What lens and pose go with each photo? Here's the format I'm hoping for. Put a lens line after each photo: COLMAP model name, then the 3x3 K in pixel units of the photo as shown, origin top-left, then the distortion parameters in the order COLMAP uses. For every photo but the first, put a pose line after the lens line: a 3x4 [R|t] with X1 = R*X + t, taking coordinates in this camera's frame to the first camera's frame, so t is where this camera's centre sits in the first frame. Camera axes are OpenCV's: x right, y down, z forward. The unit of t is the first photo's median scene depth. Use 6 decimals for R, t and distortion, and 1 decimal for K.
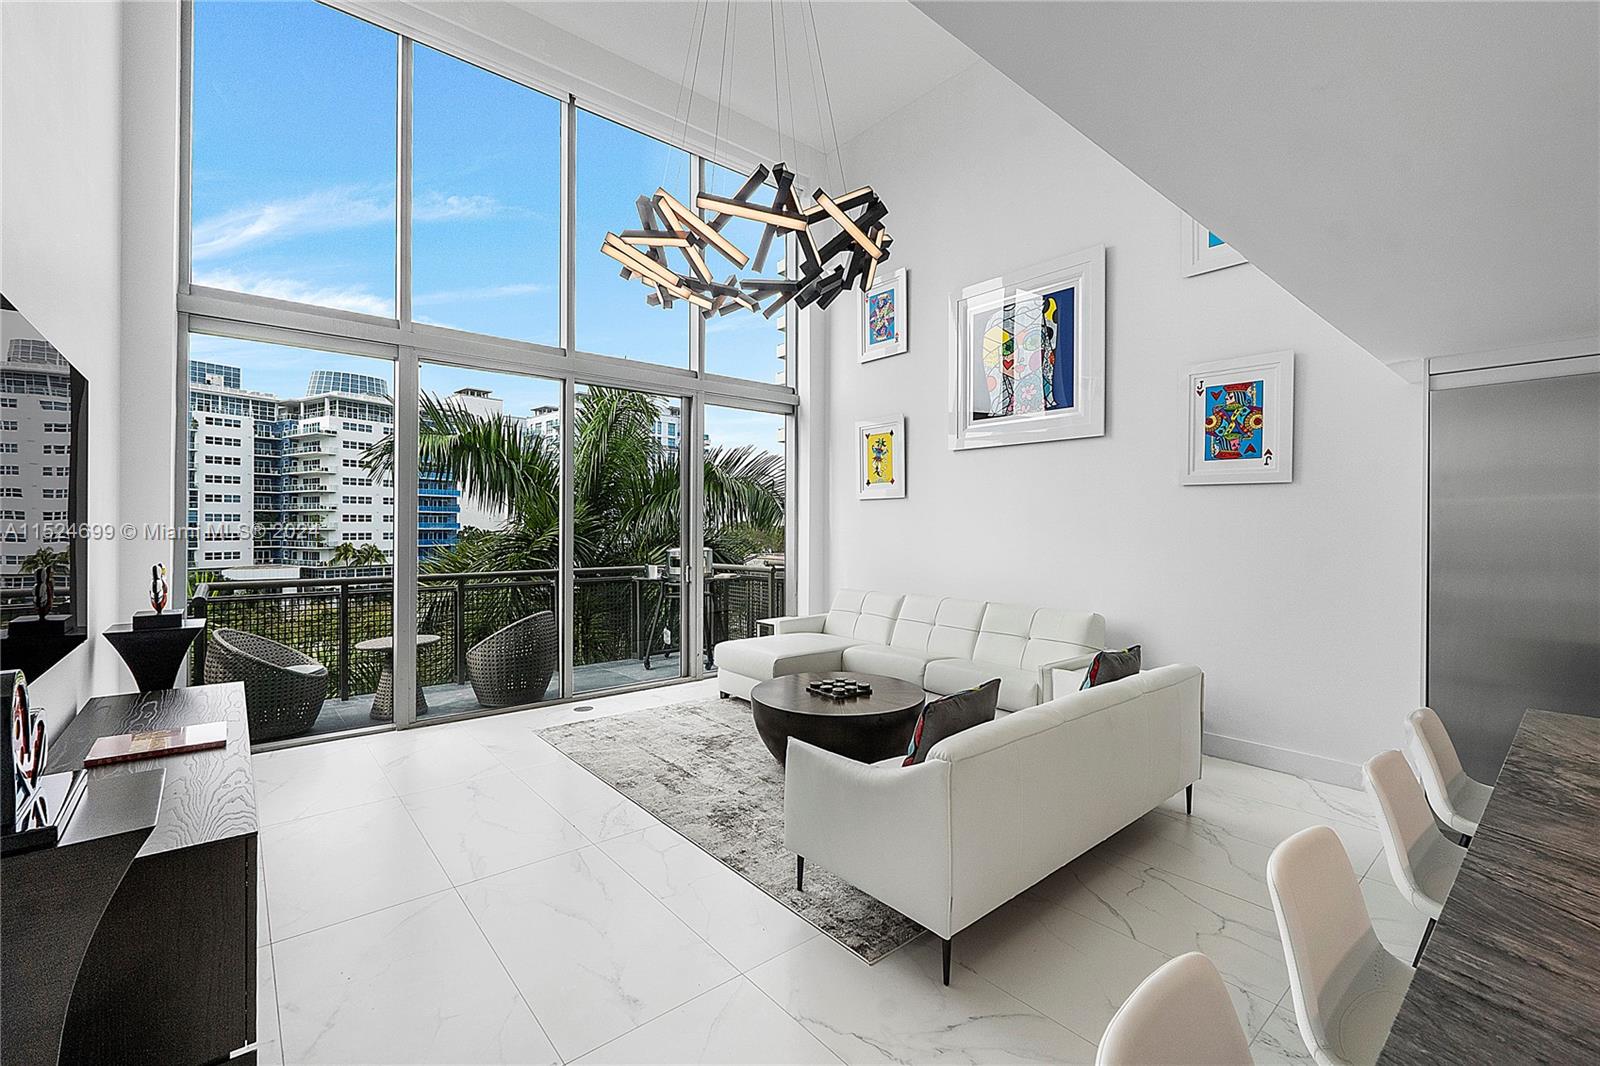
lens RADIAL K [[677.7, 0, 802.4], [0, 677.7, 528.4], [0, 0, 1]] dist [-0.007489, -0.000656]
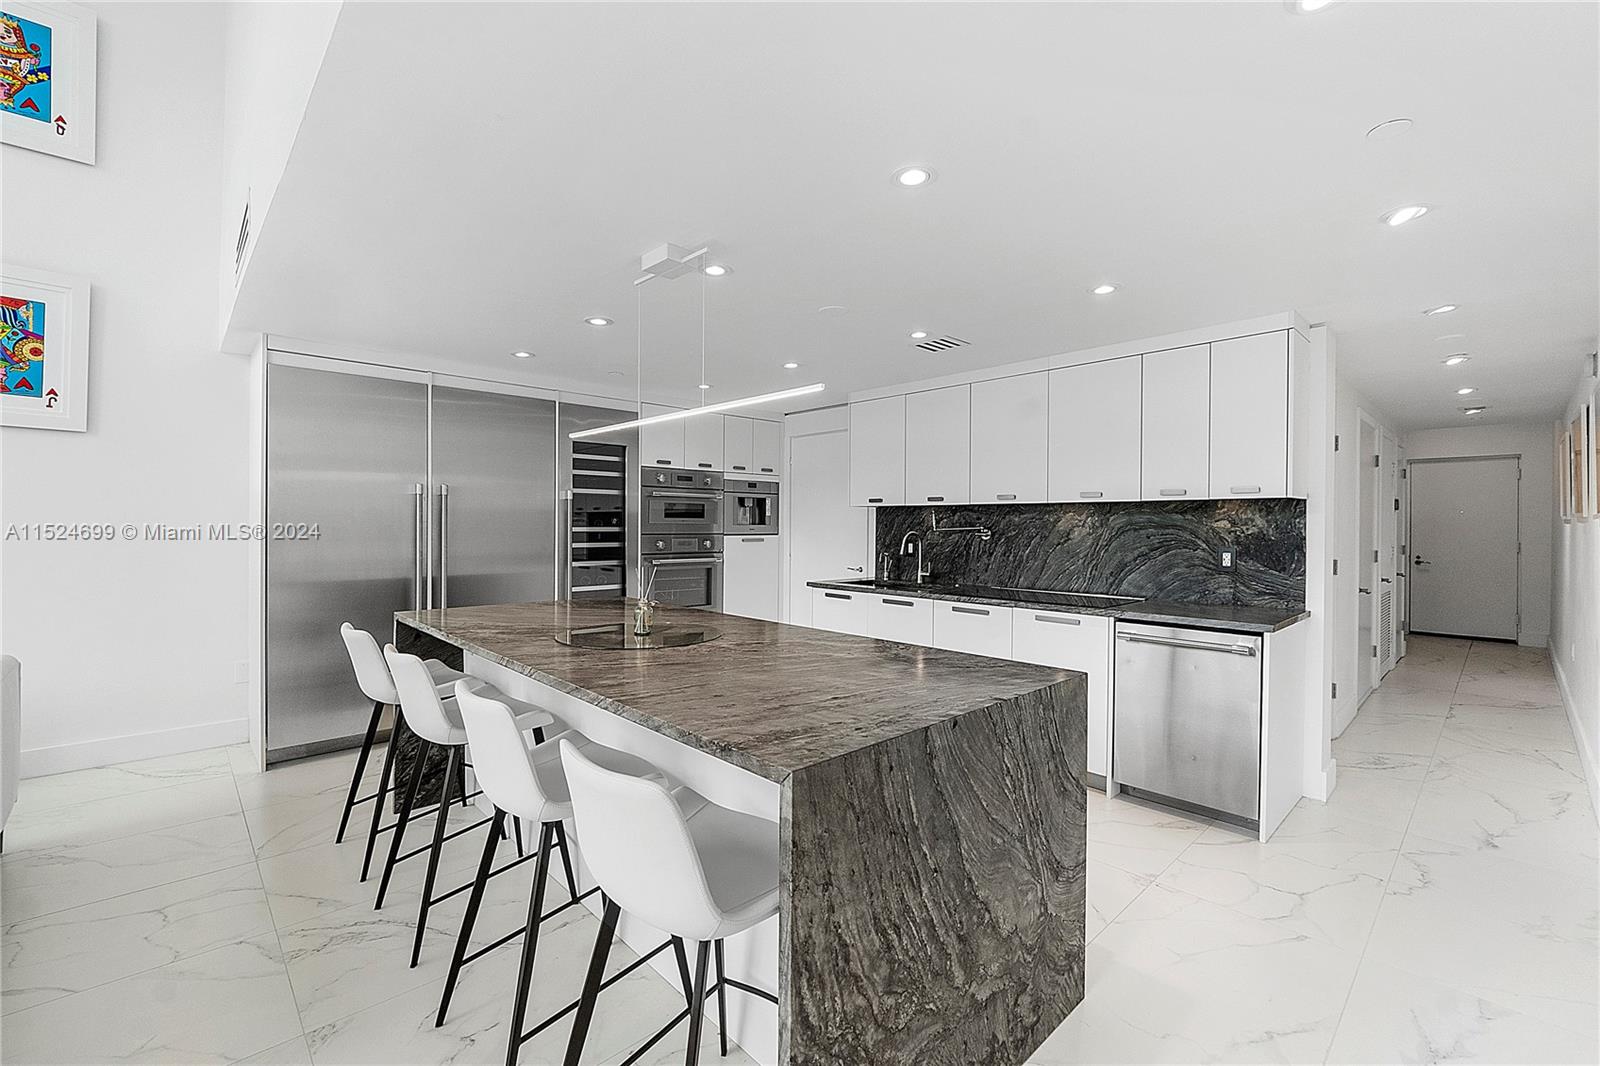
lens RADIAL K [[677.7, 0, 797.8], [0, 677.7, 525.5], [0, 0, 1]] dist [-0.007489, -0.000656]
pose [[-0.054883, -0.003969, 0.998485, -0.065196], [-0.002840, 0.999989, 0.003819, 0.016198], [-0.998489, -0.002626, -0.054893, 0.048767]]
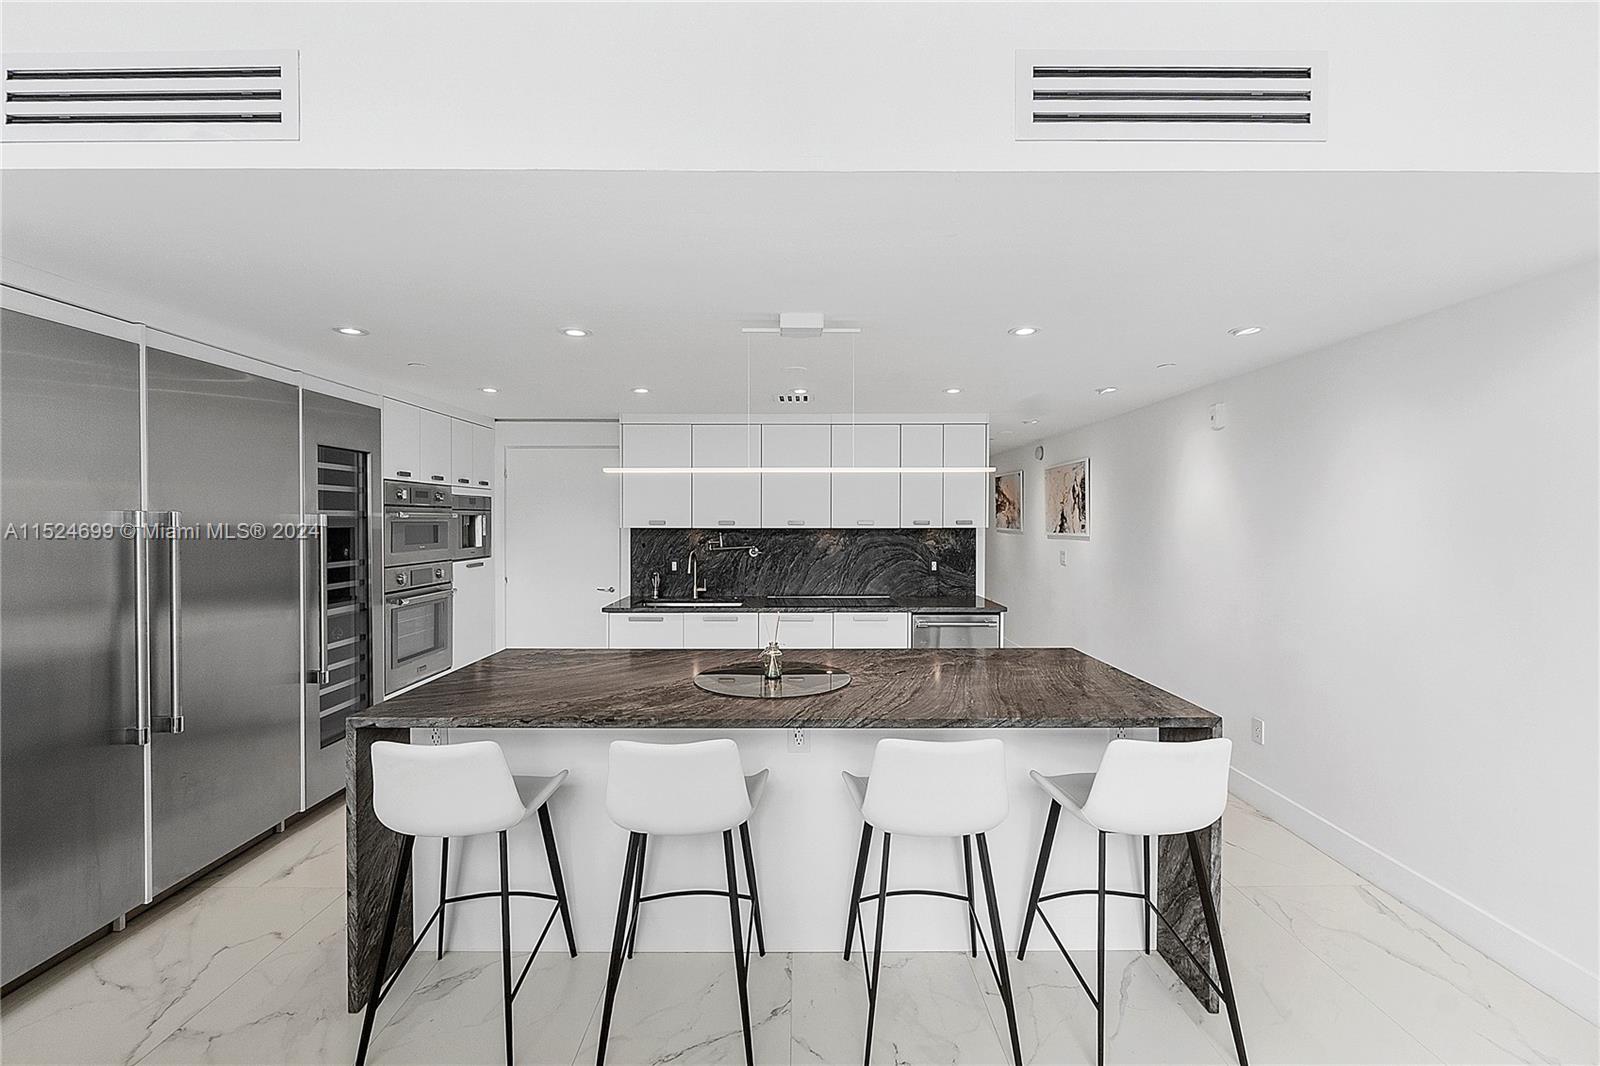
lens RADIAL K [[677.7, 0, 801.8], [0, 677.7, 529.2], [0, 0, 1]] dist [-0.007489, -0.000656]
pose [[-0.768730, -0.010952, 0.639480, 0.002801], [0.000027, 0.999853, 0.017156, -0.001071], [-0.639574, 0.013206, -0.768616, 0.252315]]
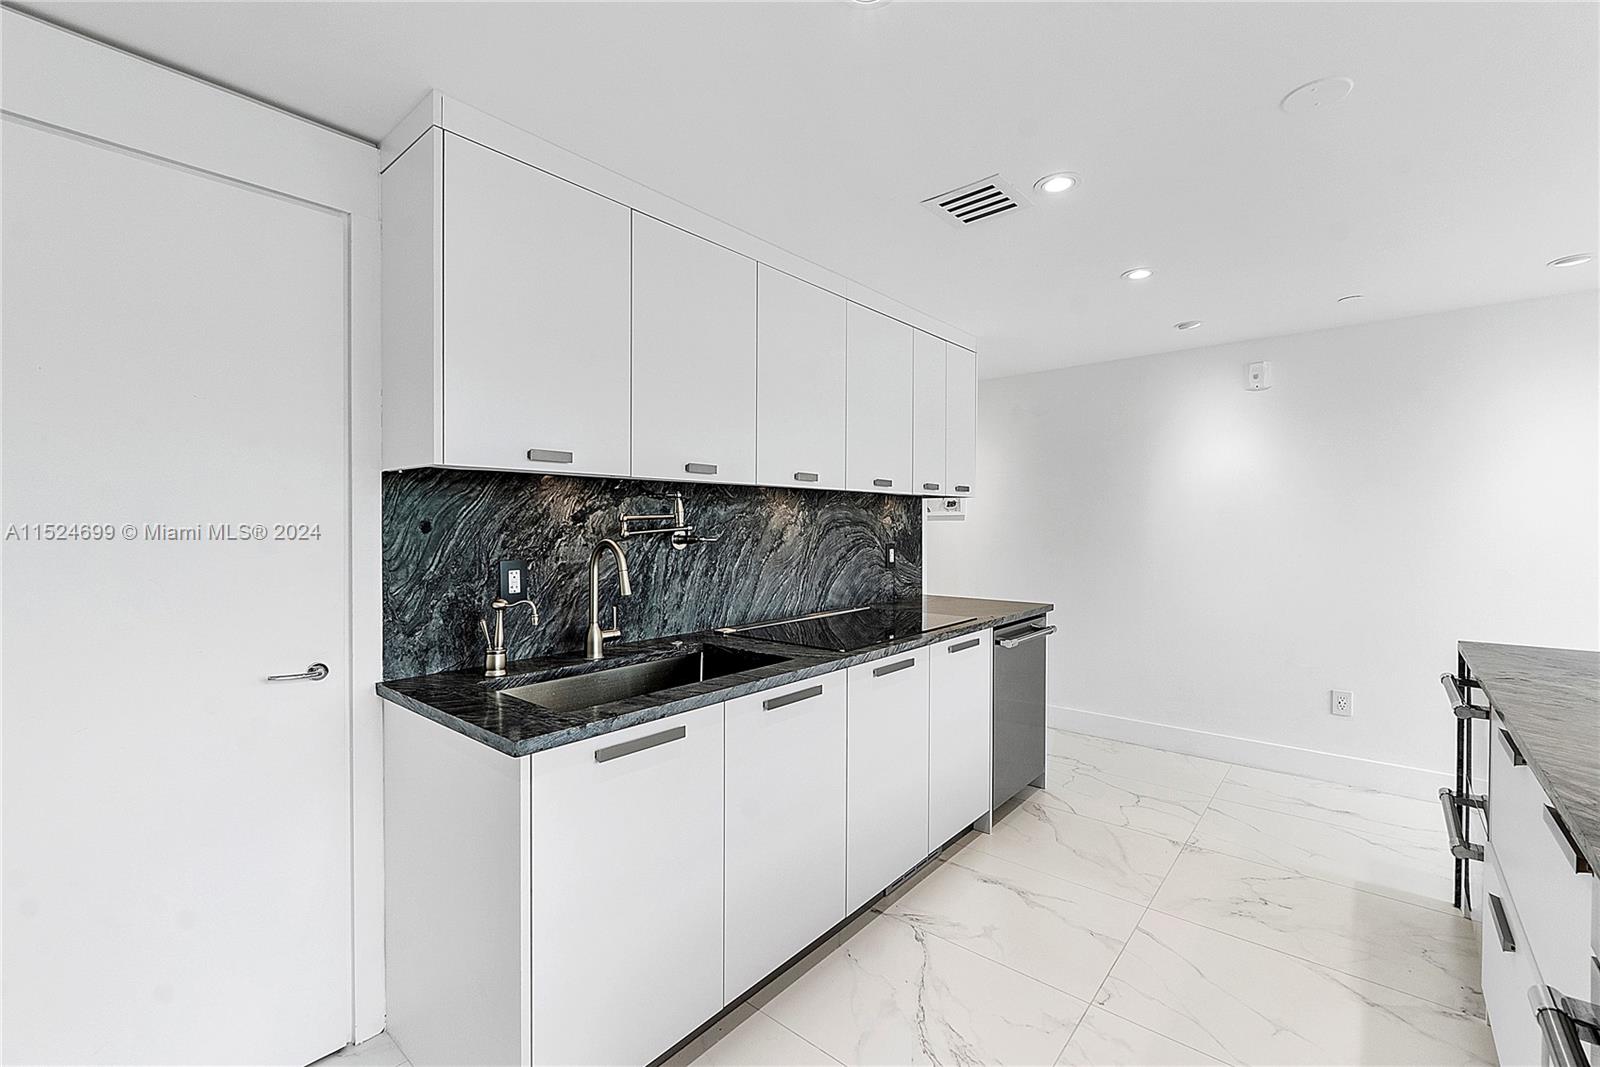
lens RADIAL K [[677.7, 0, 798.5], [0, 677.7, 531.3], [0, 0, 1]] dist [-0.007489, -0.000656]
pose [[-0.986561, 0.000772, -0.163392, 0.322280], [-0.001751, 0.999882, 0.015294, 0.016514], [0.163384, 0.015374, -0.986443, 0.135597]]
